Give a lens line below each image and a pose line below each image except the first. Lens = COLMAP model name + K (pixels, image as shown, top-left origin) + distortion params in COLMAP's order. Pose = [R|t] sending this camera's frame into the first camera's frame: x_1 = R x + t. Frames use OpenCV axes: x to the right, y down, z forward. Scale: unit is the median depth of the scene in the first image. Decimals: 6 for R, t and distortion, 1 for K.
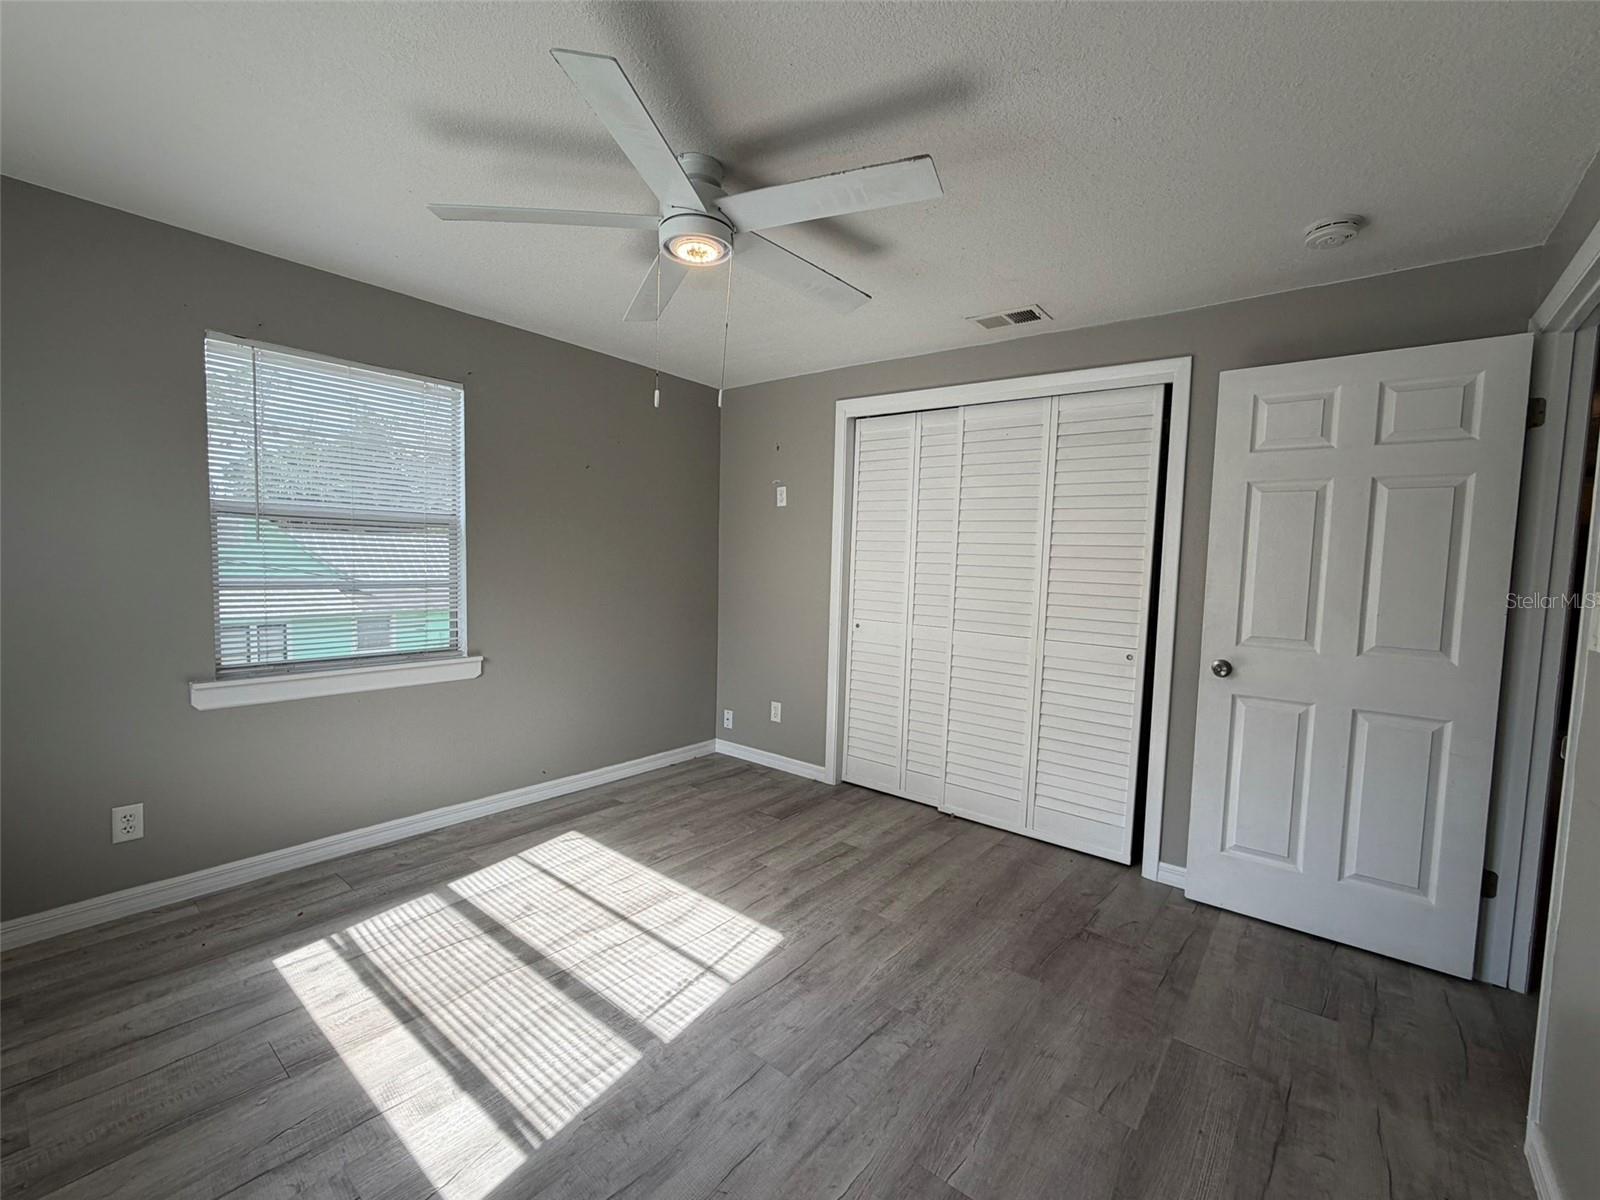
lens RADIAL K [[682.2, 0, 802.0], [0, 682.2, 600.2], [0, 0, 1]] dist [0.000827, -0.000935]
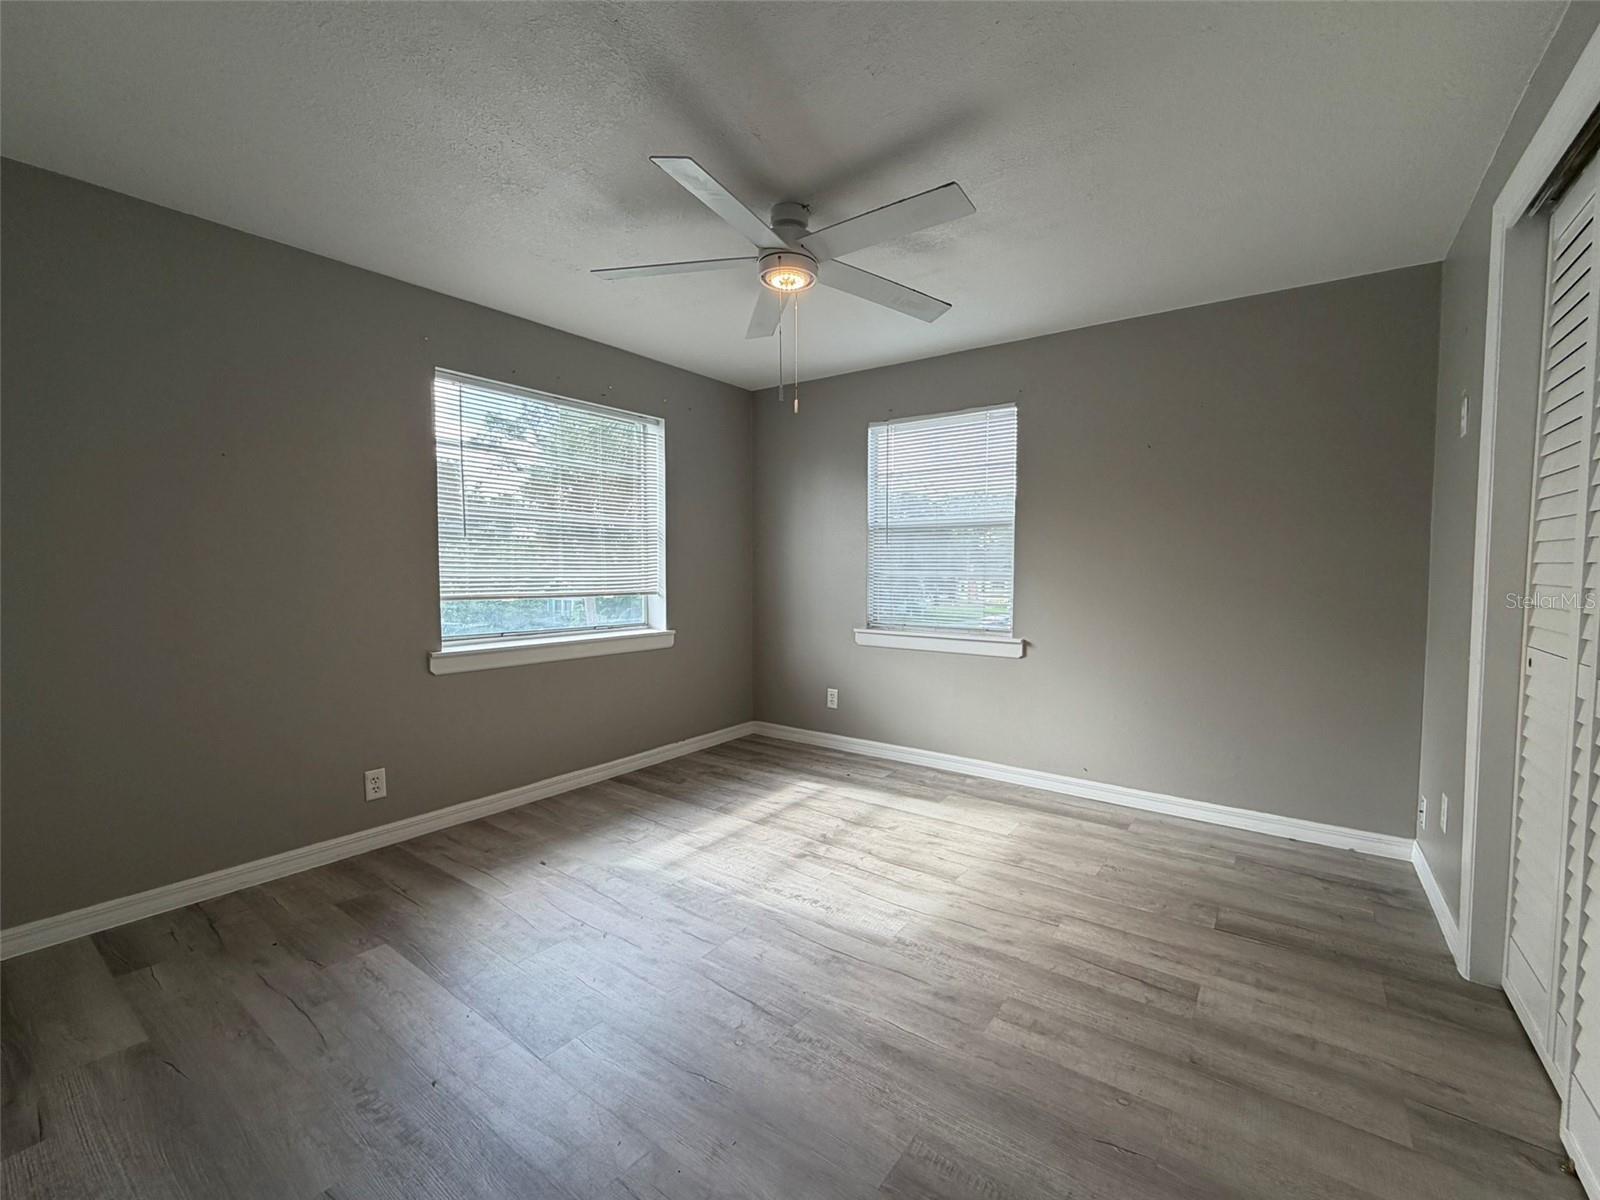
lens RADIAL K [[682.2, 0, 798.6], [0, 682.2, 602.8], [0, 0, 1]] dist [0.000827, -0.000935]
pose [[0.040096, 0.020524, -0.998985, 0.704228], [-0.067179, 0.997582, 0.017799, 0.029780], [0.996935, 0.066398, 0.041378, 0.651247]]
